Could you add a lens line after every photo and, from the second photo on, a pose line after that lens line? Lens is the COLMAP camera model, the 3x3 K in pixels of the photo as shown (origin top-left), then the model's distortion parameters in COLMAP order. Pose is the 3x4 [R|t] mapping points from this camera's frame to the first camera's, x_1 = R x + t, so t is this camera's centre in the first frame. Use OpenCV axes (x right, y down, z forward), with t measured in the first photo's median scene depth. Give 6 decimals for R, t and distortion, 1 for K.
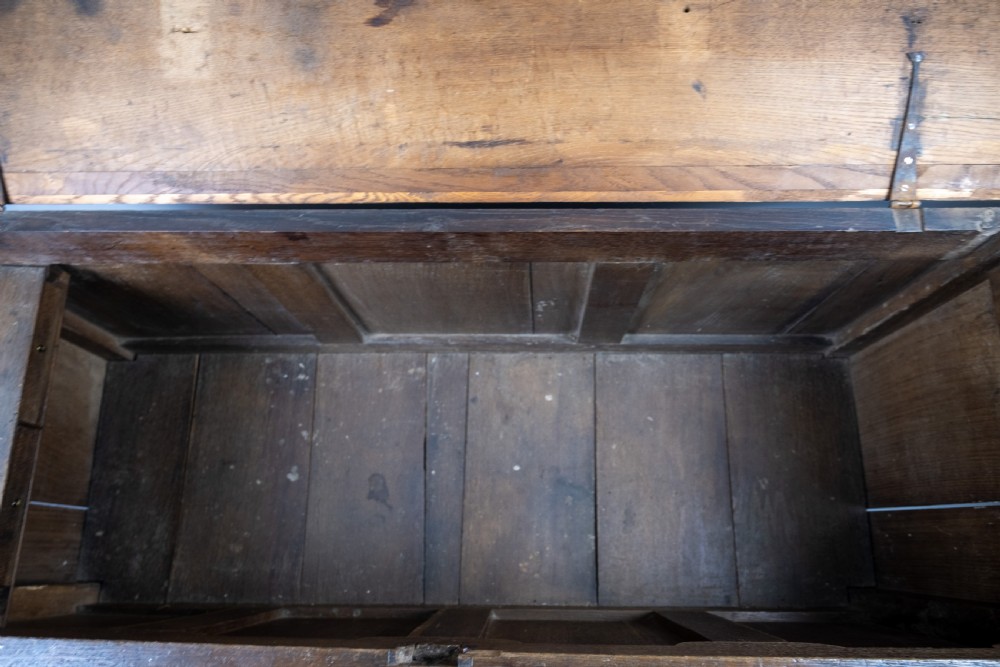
lens RADIAL K [[674.0, 0, 502.2], [0, 674.0, 335.7], [0, 0, 1]] dist [-0.021515, 0.004670]
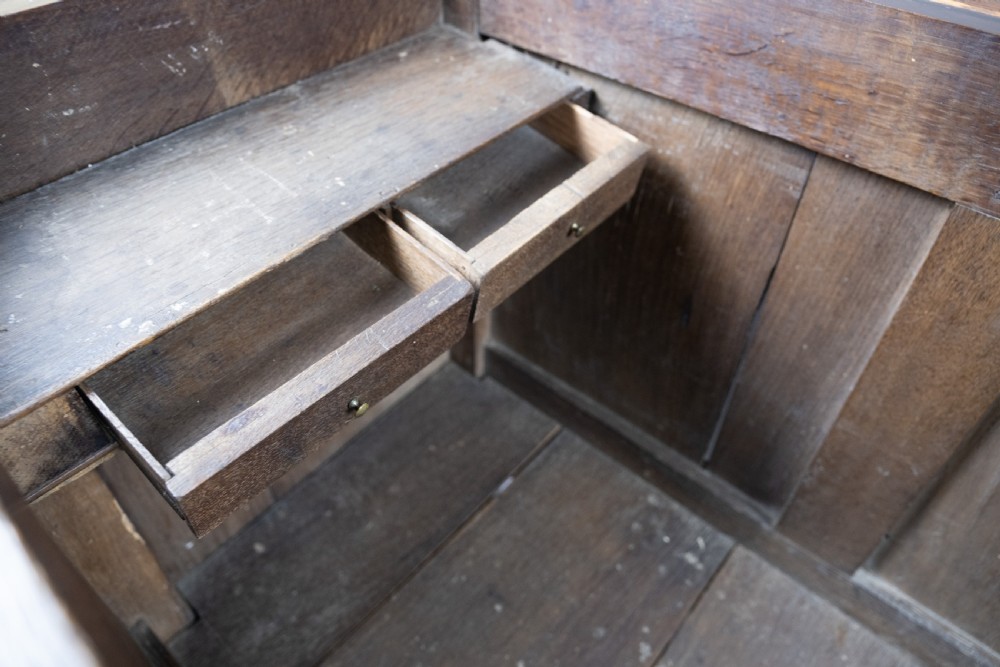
lens RADIAL K [[674.0, 0, 503.4], [0, 674.0, 337.1], [0, 0, 1]] dist [-0.021515, 0.004670]
pose [[0.751392, 0.487711, -0.444464, -0.264543], [-0.638465, 0.707480, -0.303042, 0.200677], [0.166653, 0.511478, 0.842981, 0.435494]]
